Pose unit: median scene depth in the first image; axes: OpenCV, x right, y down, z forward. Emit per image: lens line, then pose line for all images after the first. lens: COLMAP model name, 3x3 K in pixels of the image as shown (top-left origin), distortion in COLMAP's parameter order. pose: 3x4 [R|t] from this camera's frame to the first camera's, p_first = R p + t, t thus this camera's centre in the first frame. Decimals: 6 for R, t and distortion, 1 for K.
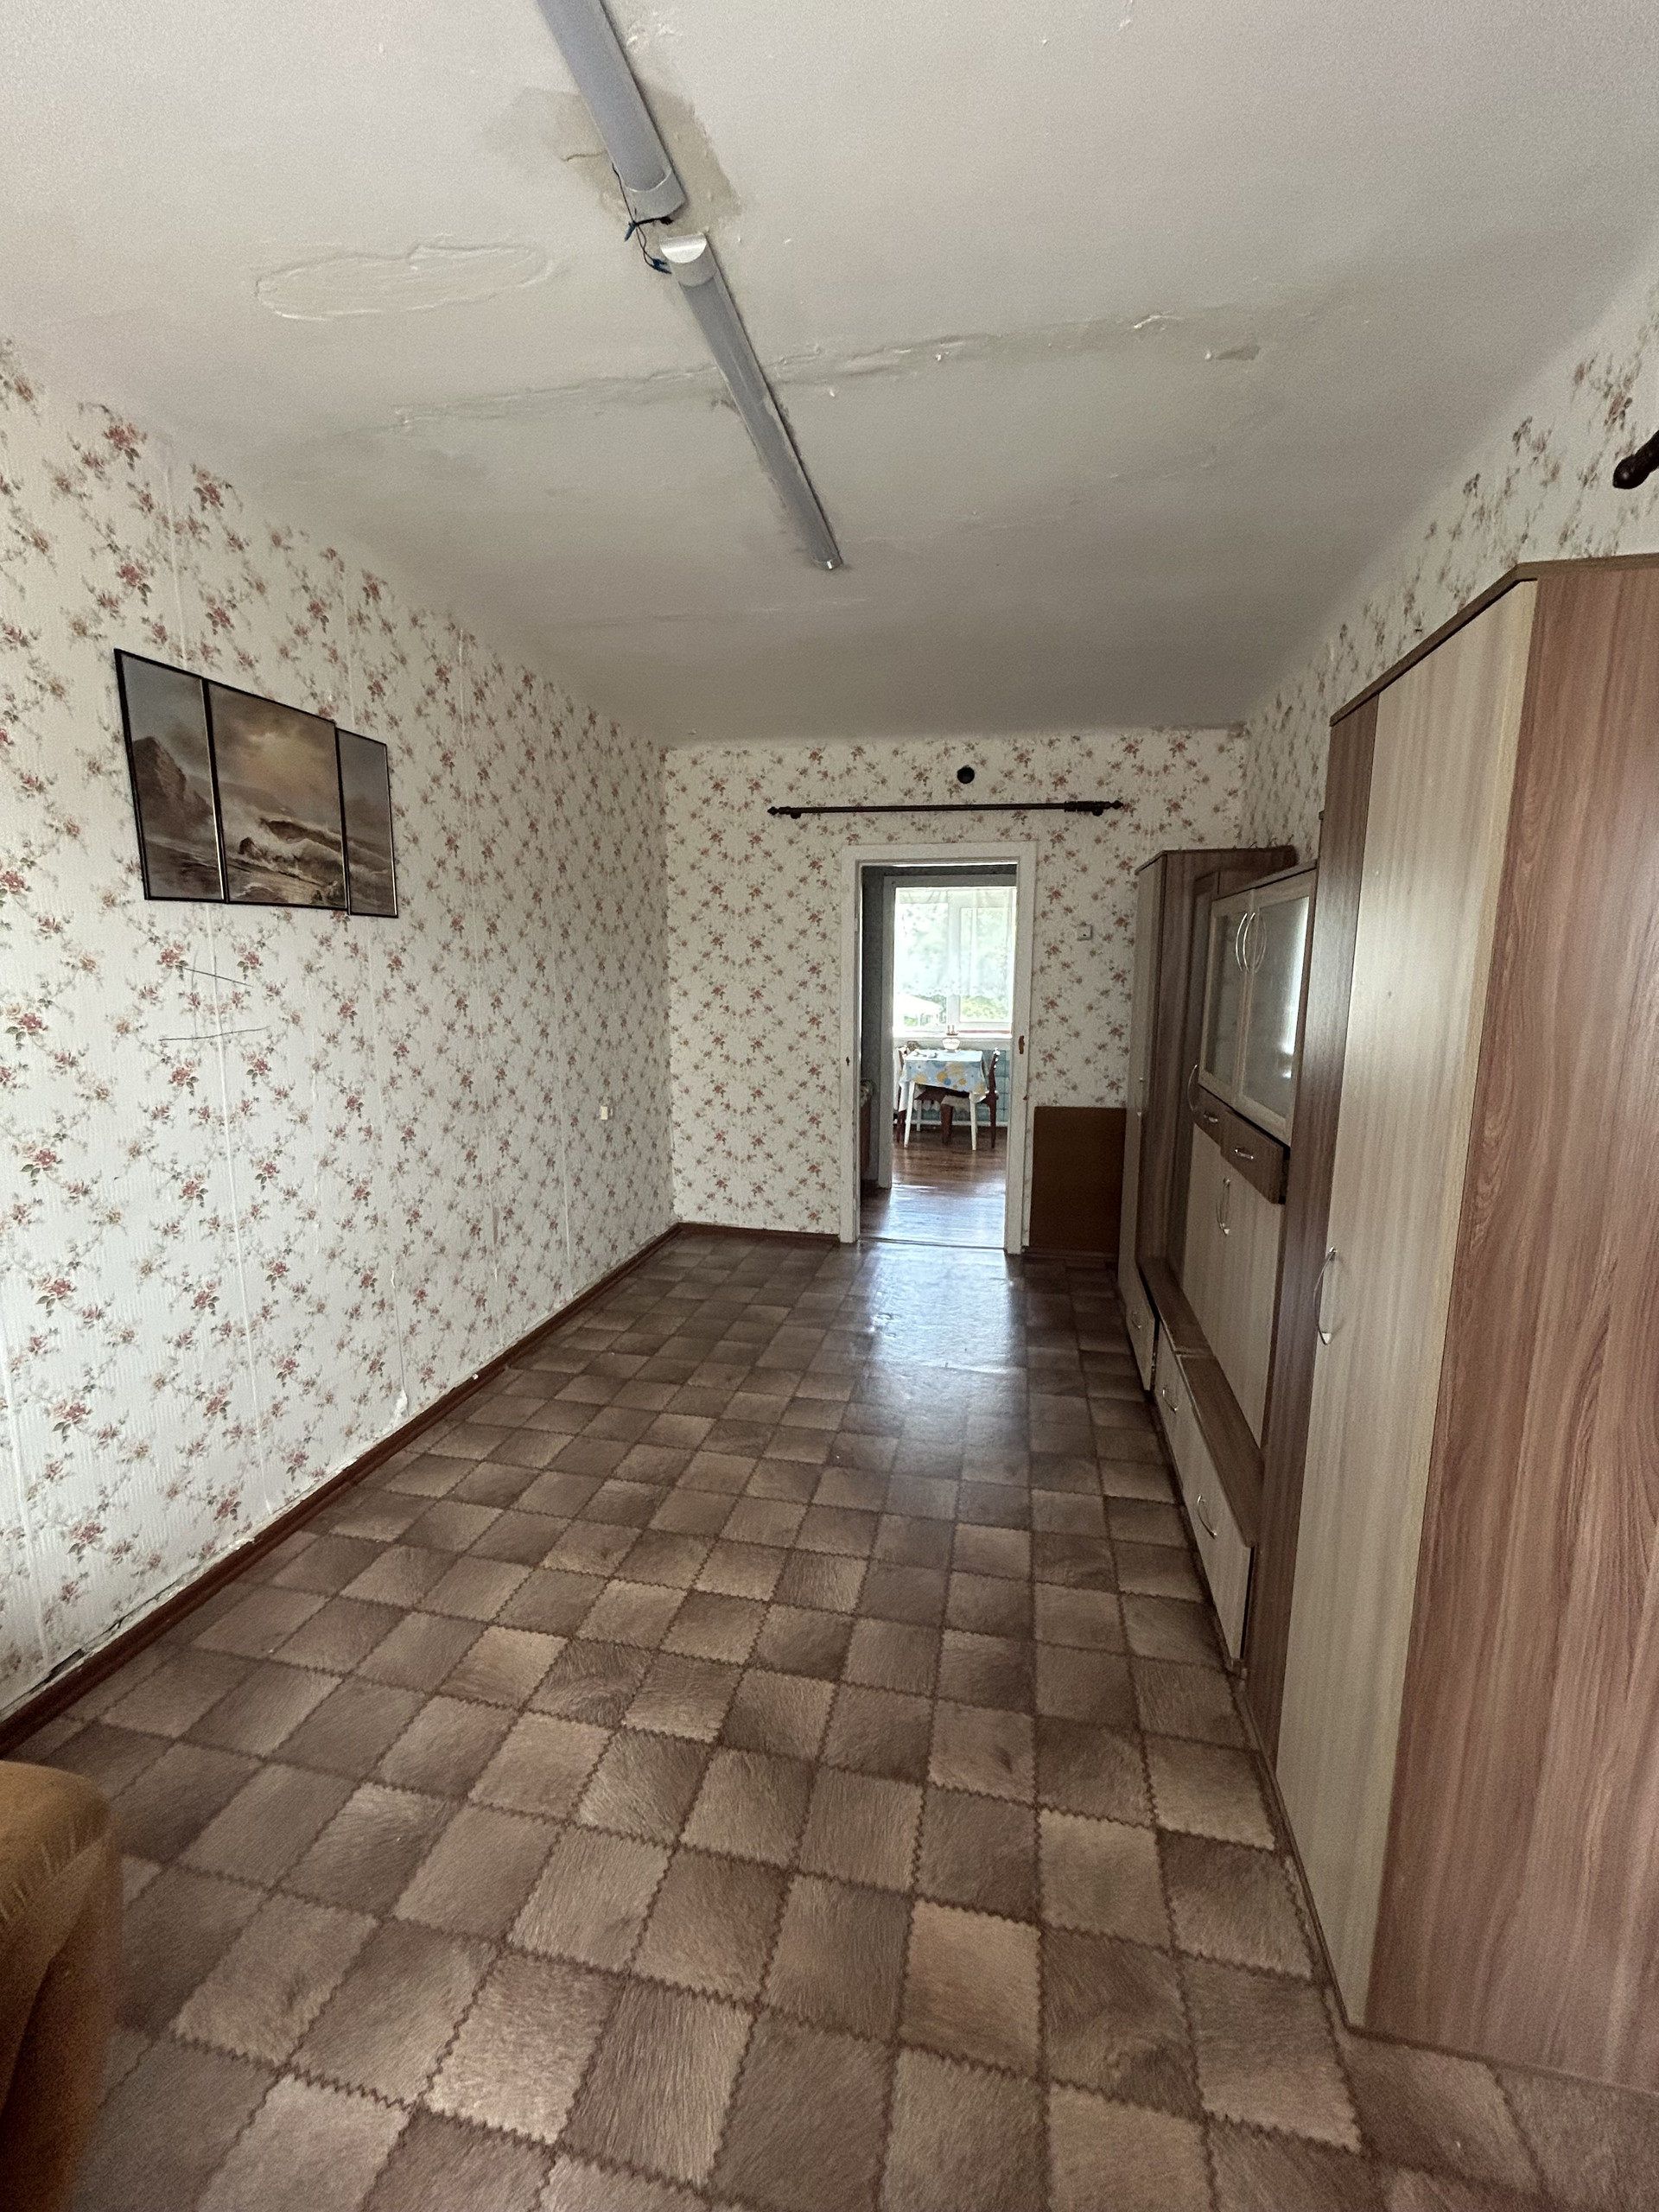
lens RADIAL K [[888.1, 0, 832.2], [0, 888.1, 1109.3], [0, 0, 1]] dist [0.002780, -0.000016]
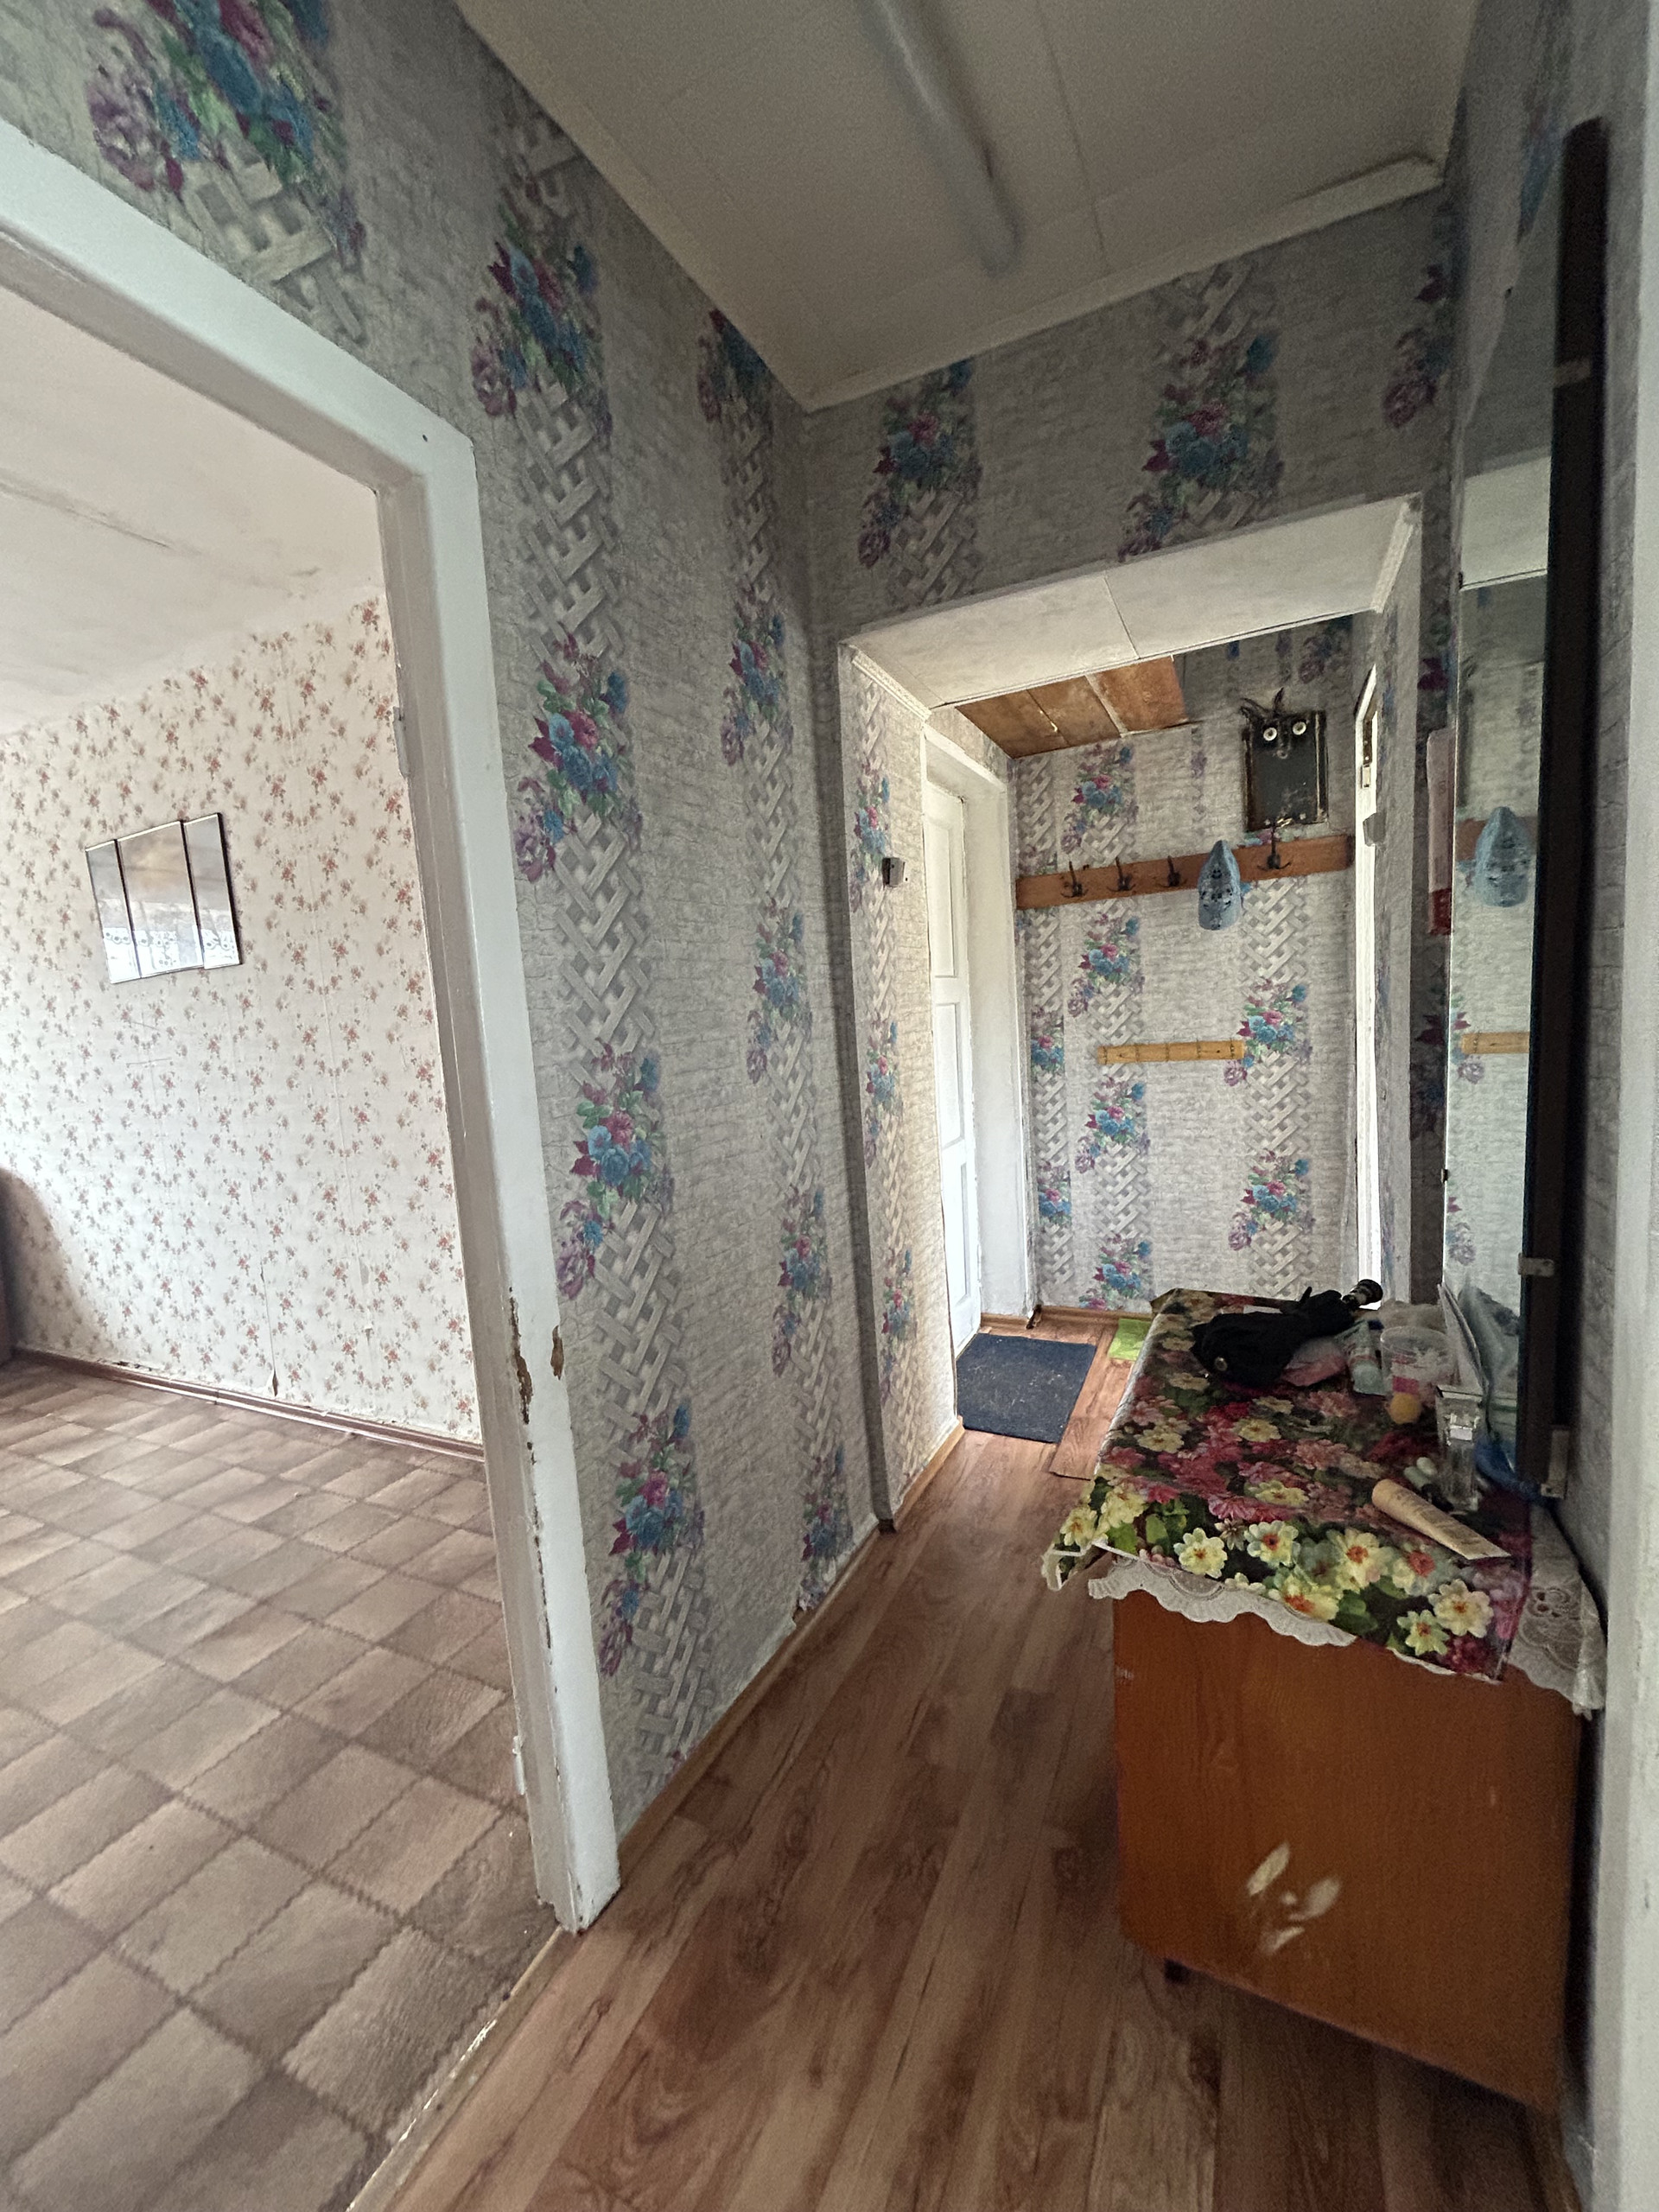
lens RADIAL K [[888.1, 0, 832.2], [0, 888.1, 1109.3], [0, 0, 1]] dist [0.002780, -0.000016]
pose [[-0.247704, 0.165379, -0.954616, 0.612580], [-0.058464, 0.980976, 0.185116, -0.437473], [0.967070, 0.101664, -0.233323, 2.918749]]
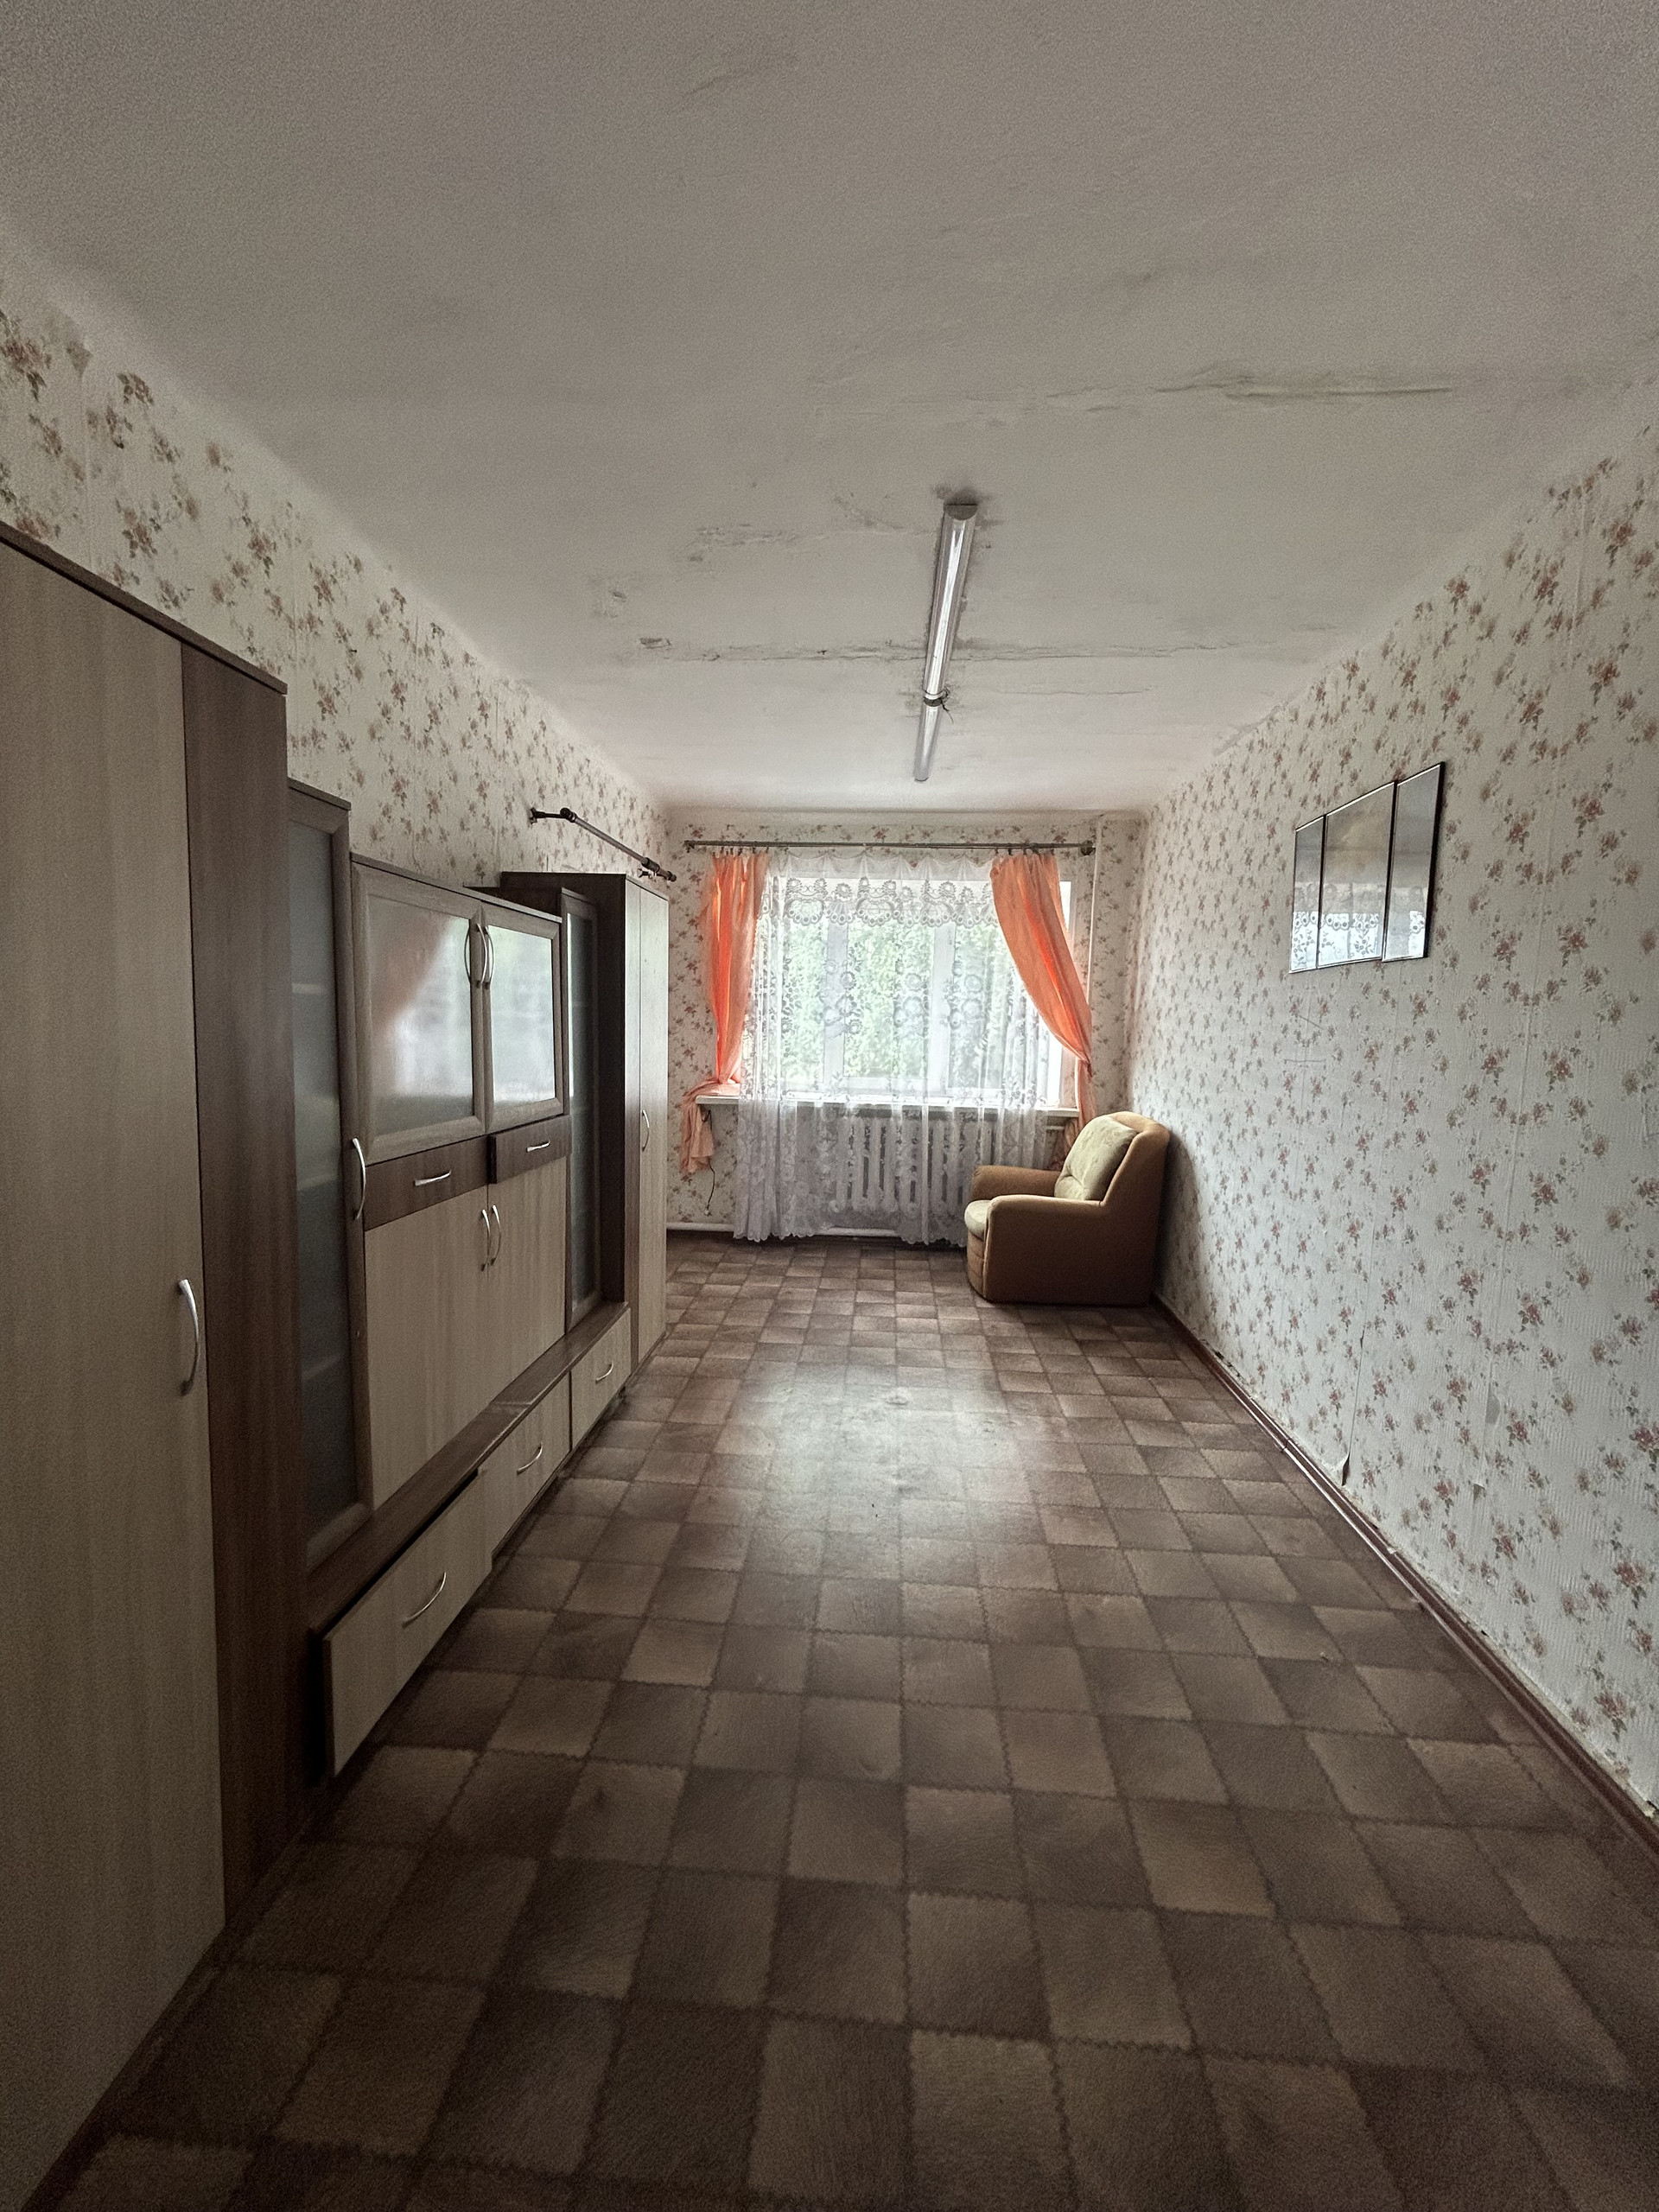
lens RADIAL K [[885.9, 0, 817.6], [0, 885.9, 1121.3], [0, 0, 1]] dist [-0.015584, 0.008615]
pose [[-0.992790, 0.042999, -0.111890, 0.279281], [0.012014, 0.964440, 0.264030, -0.451072], [0.119264, 0.260782, -0.958003, 2.613097]]
